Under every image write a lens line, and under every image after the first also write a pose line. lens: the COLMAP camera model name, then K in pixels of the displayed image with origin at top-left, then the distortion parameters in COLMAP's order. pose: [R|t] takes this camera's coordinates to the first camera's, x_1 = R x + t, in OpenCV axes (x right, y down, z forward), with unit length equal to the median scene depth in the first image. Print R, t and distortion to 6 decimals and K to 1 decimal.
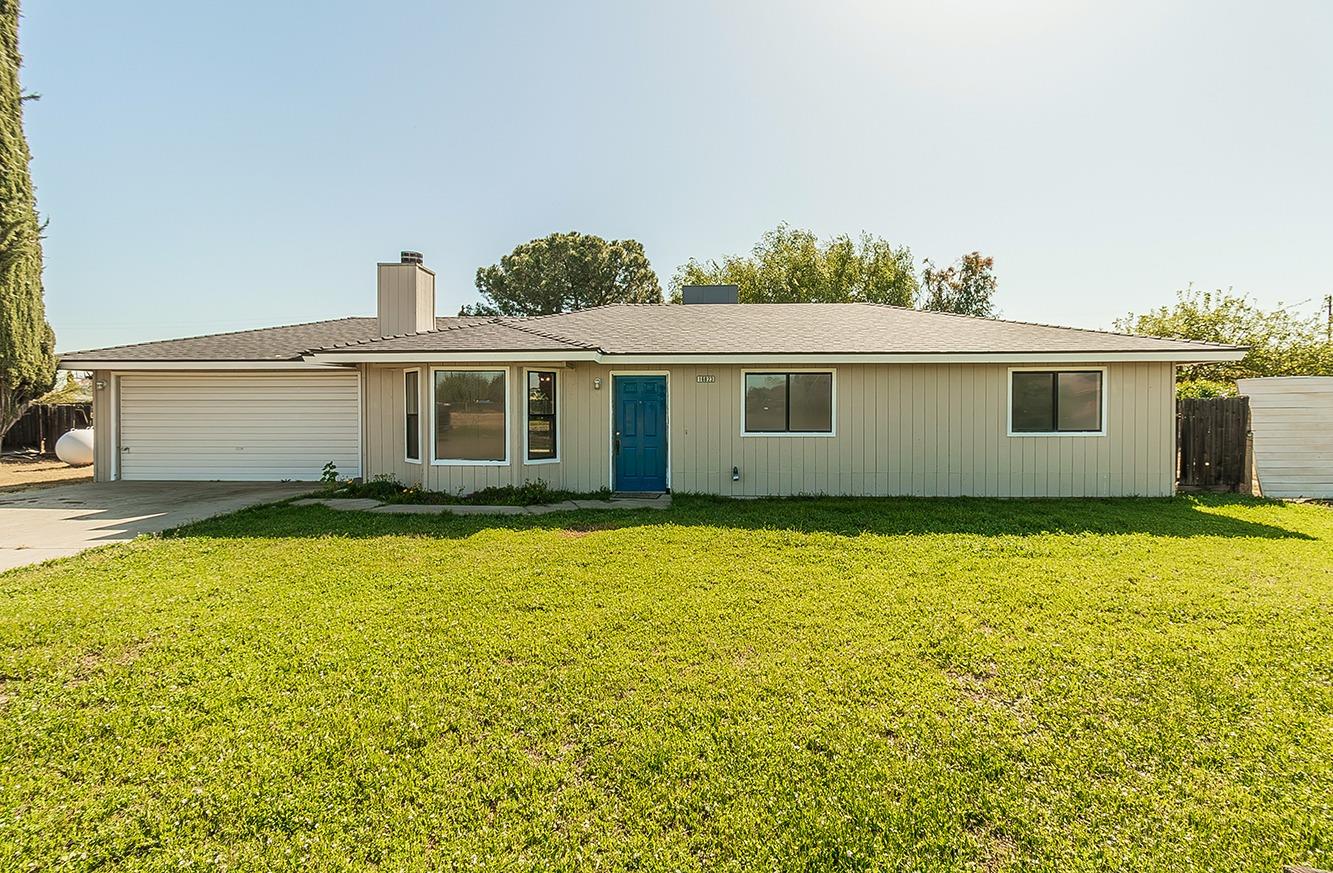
lens RADIAL K [[601.7, 0, 675.4], [0, 601.7, 427.1], [0, 0, 1]] dist [0.000642, -0.001194]
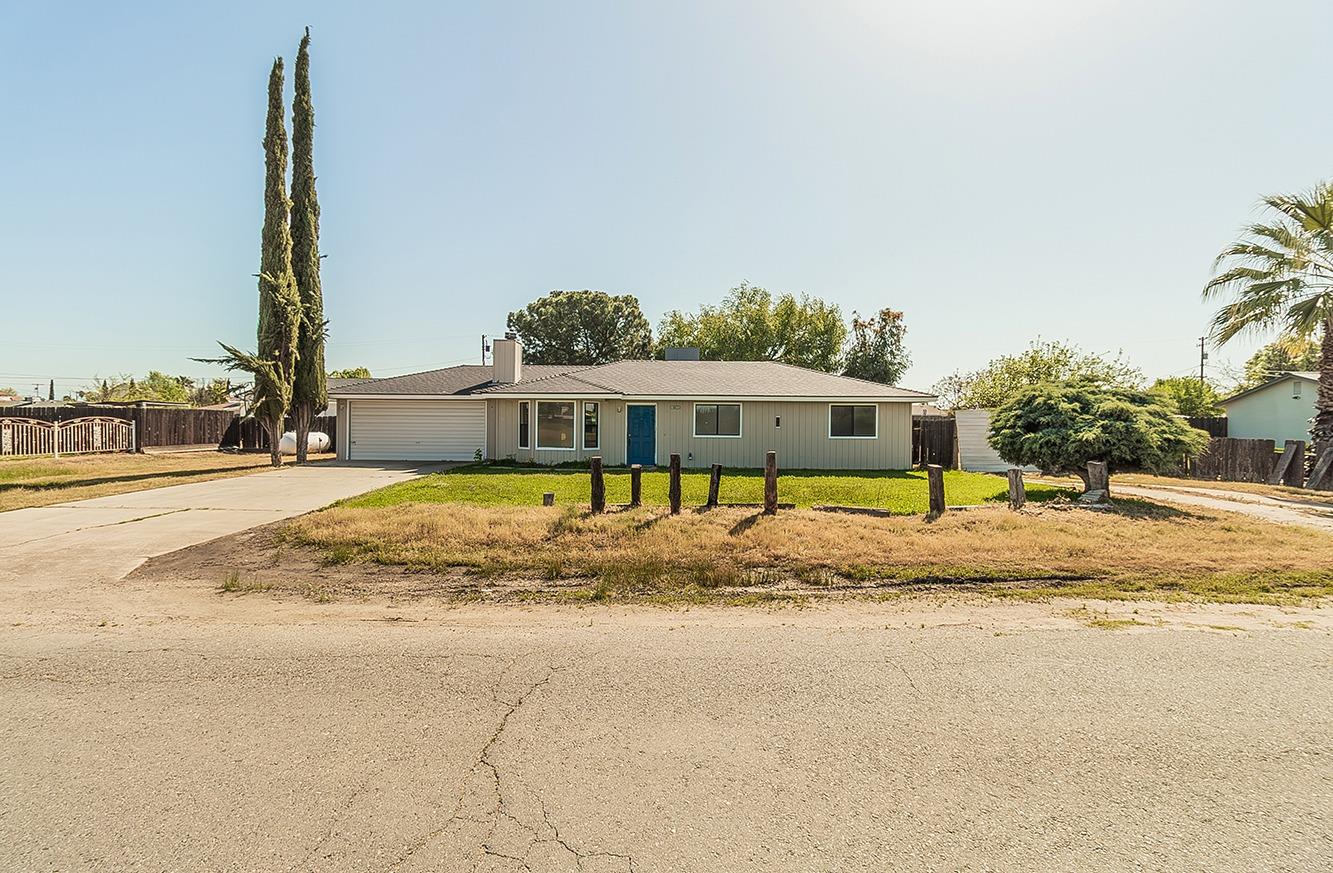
lens RADIAL K [[601.7, 0, 670.5], [0, 601.7, 435.2], [0, 0, 1]] dist [0.000642, -0.001194]
pose [[0.999870, 0.009784, 0.012800, 0.003769], [-0.009621, 0.999872, -0.012774, 0.012513], [-0.012923, 0.012649, 0.999836, -0.344437]]
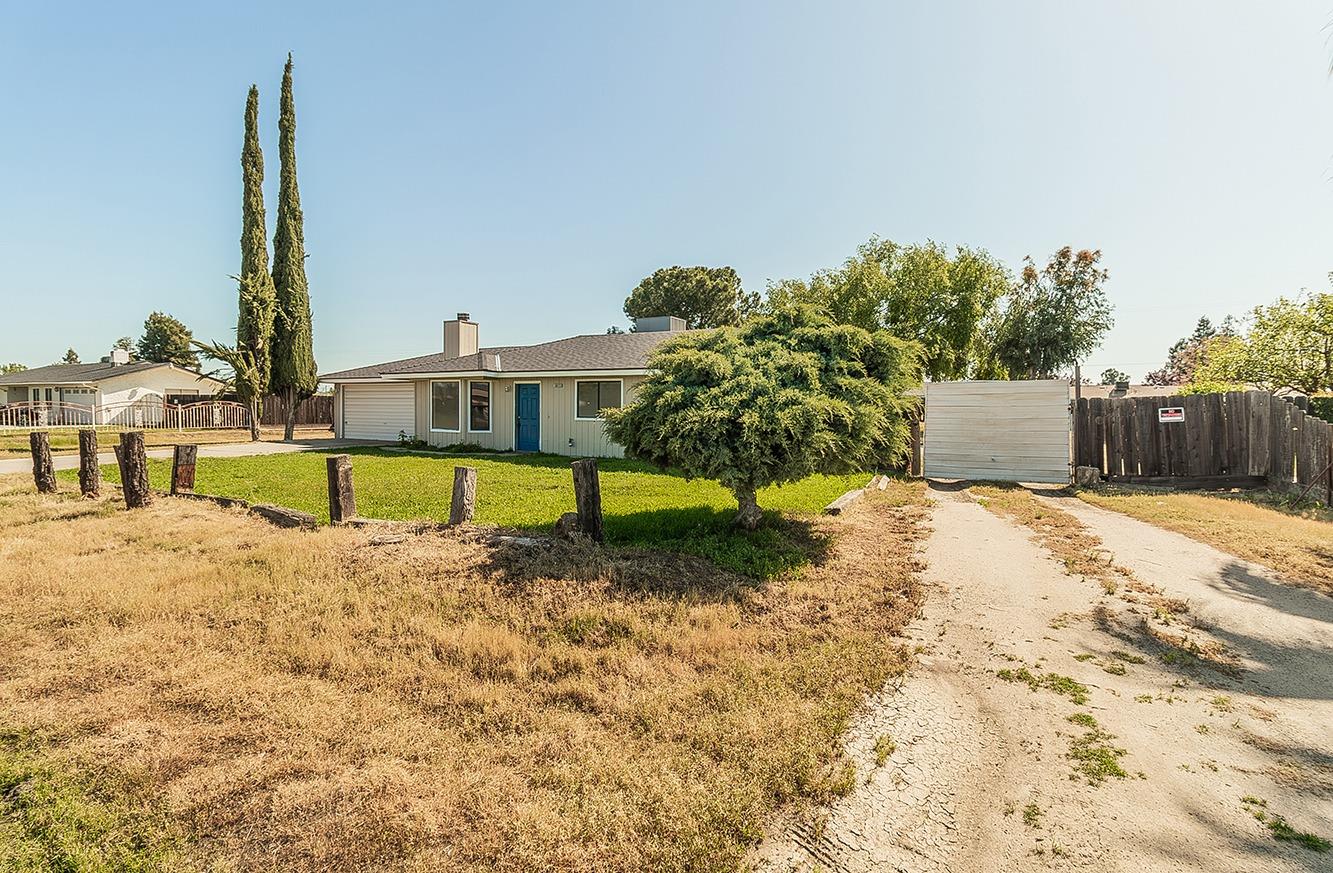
lens RADIAL K [[601.7, 0, 666.7], [0, 601.7, 433.1], [0, 0, 1]] dist [0.000642, -0.001194]
pose [[0.896775, 0.027930, -0.441604, 0.389602], [-0.026115, 0.999607, 0.010190, 0.009945], [0.441715, 0.002394, 0.897152, -0.133651]]
